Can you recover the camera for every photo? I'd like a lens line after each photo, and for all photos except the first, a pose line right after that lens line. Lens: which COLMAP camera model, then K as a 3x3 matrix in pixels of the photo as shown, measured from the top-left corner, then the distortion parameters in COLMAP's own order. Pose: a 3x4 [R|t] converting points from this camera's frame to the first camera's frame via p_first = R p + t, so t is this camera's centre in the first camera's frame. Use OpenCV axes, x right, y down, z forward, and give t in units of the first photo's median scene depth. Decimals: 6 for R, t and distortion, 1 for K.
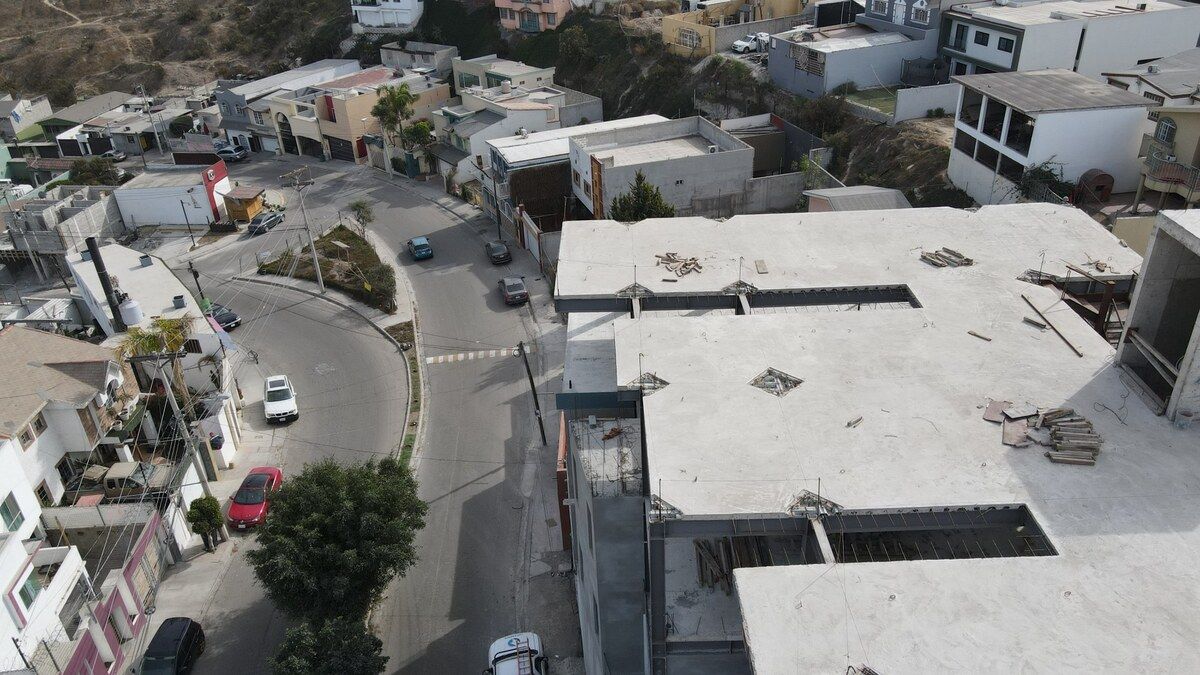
lens RADIAL K [[880.3, 0, 608.2], [0, 880.3, 334.9], [0, 0, 1]] dist [0.012142, 0.005712]
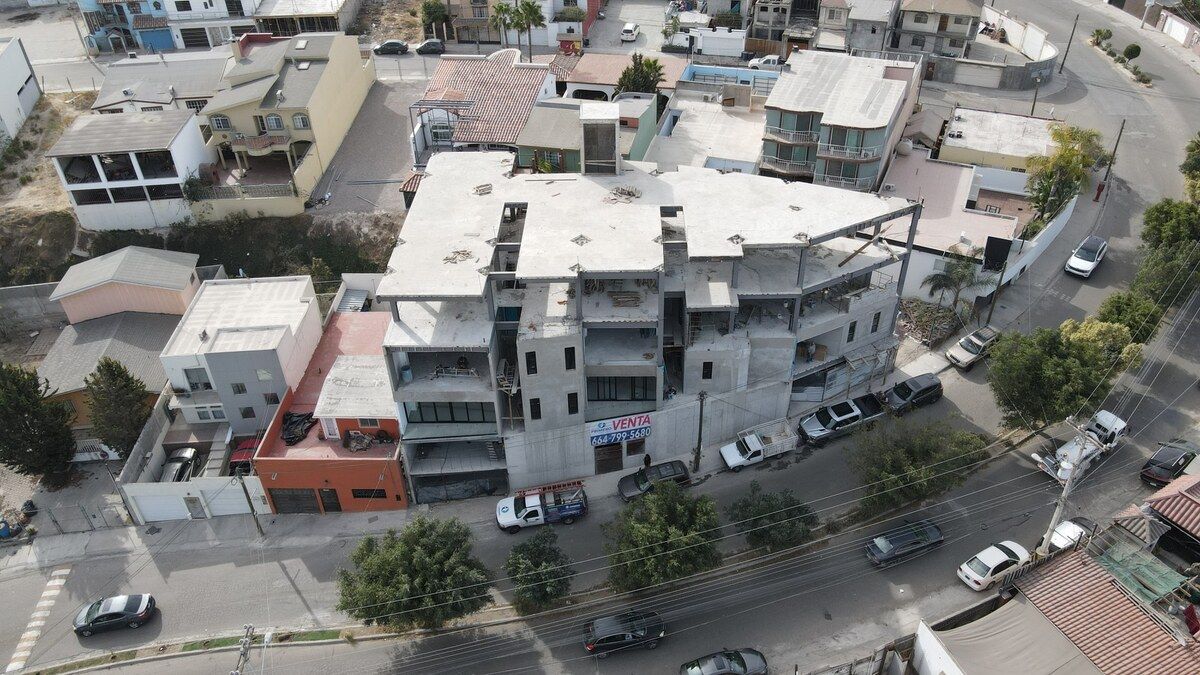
lens RADIAL K [[872.0, 0, 609.5], [0, 872.0, 332.4], [0, 0, 1]] dist [0.012059, 0.006759]
pose [[0.017481, -0.571837, 0.820181, -1.298896], [0.506159, 0.712489, 0.485965, -0.603179], [-0.862263, 0.406647, 0.301896, 0.213617]]
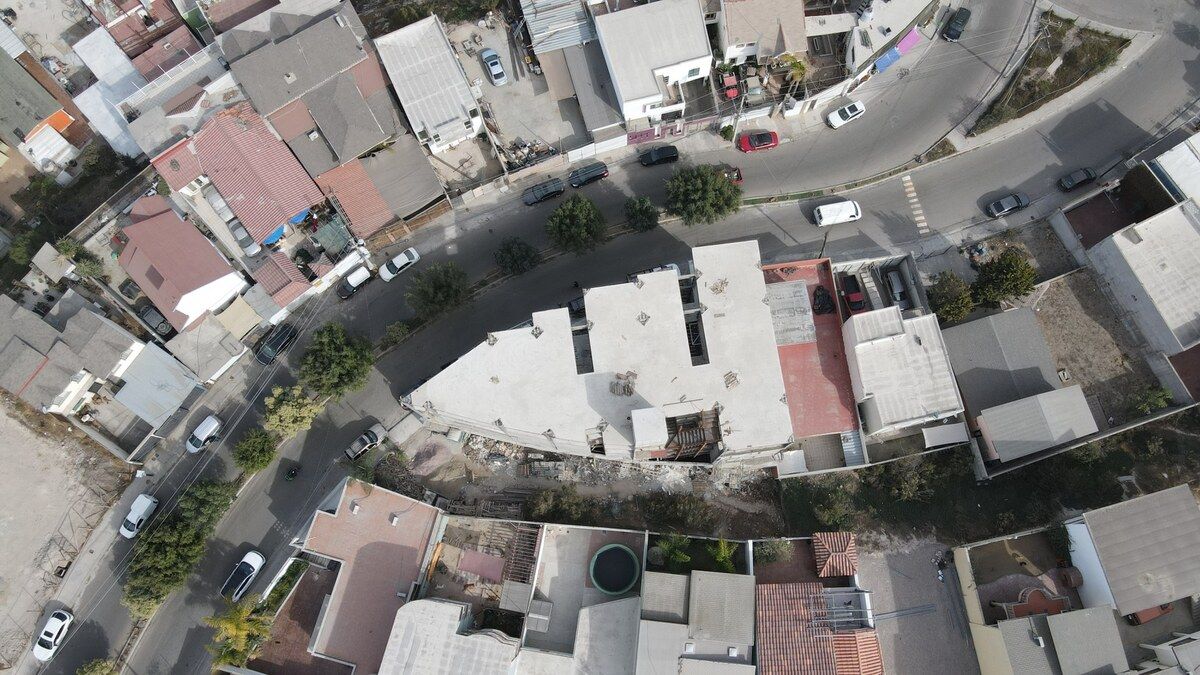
lens RADIAL K [[872.0, 0, 609.5], [0, 872.0, 332.4], [0, 0, 1]] dist [0.012059, 0.006759]
pose [[0.126557, 0.972265, -0.196681, 0.617520], [-0.485477, 0.233615, 0.842458, -1.890059], [0.865041, -0.011135, 0.501578, -0.578715]]
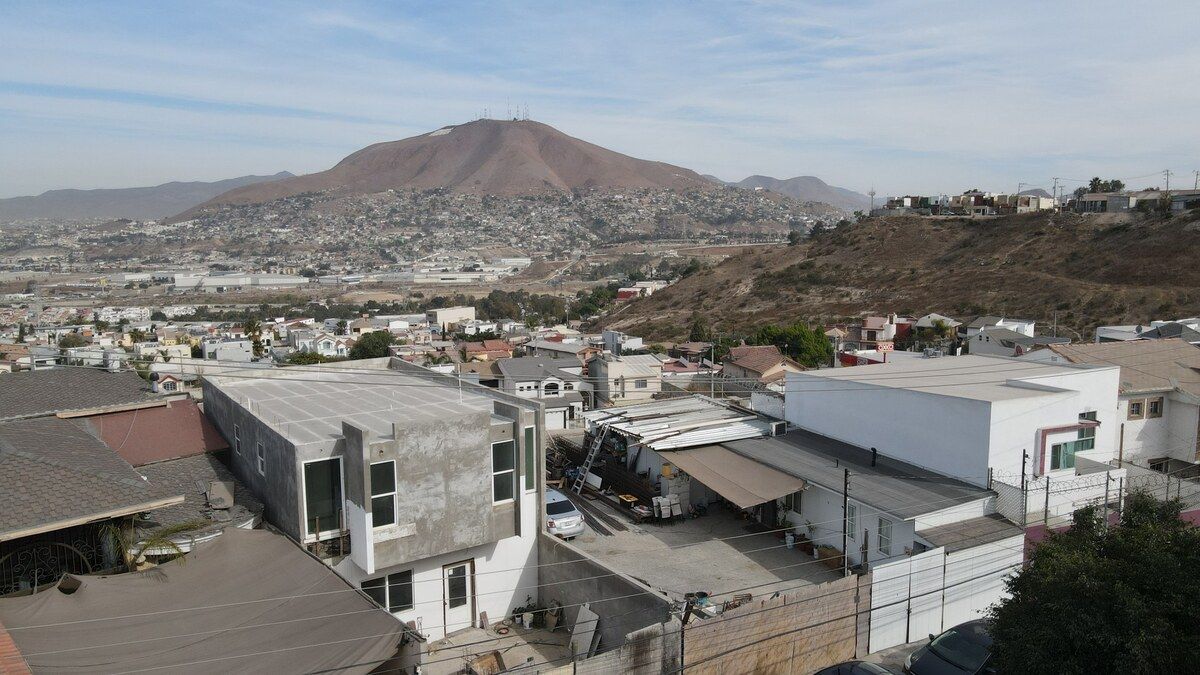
lens RADIAL K [[880.3, 0, 608.2], [0, 880.3, 334.9], [0, 0, 1]] dist [0.012142, 0.005712]
pose [[0.303670, 0.165338, -0.938322, 0.069762], [-0.477870, 0.878430, 0.000130, 0.418406], [0.824272, 0.448357, 0.345763, 0.210735]]
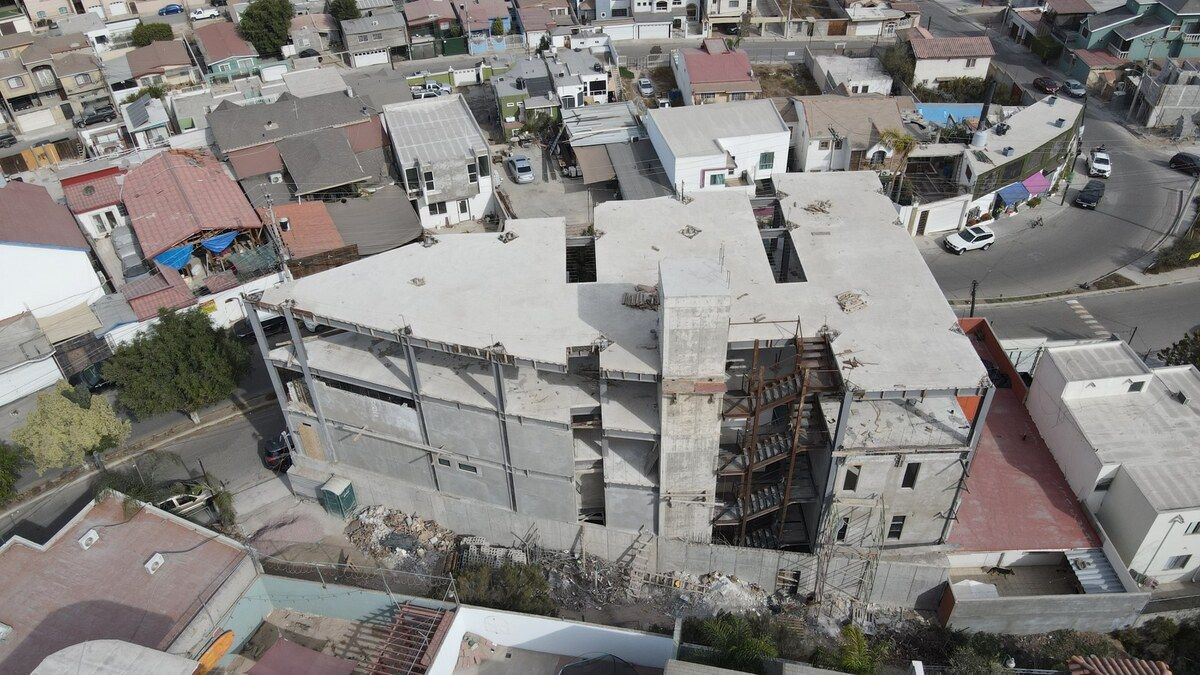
lens RADIAL K [[880.3, 0, 608.2], [0, 880.3, 334.9], [0, 0, 1]] dist [0.012142, 0.005712]
pose [[0.024568, 0.658987, -0.751753, 1.284353], [-0.476815, 0.668659, 0.570564, -0.588152], [0.878660, 0.344430, 0.330643, 0.160731]]
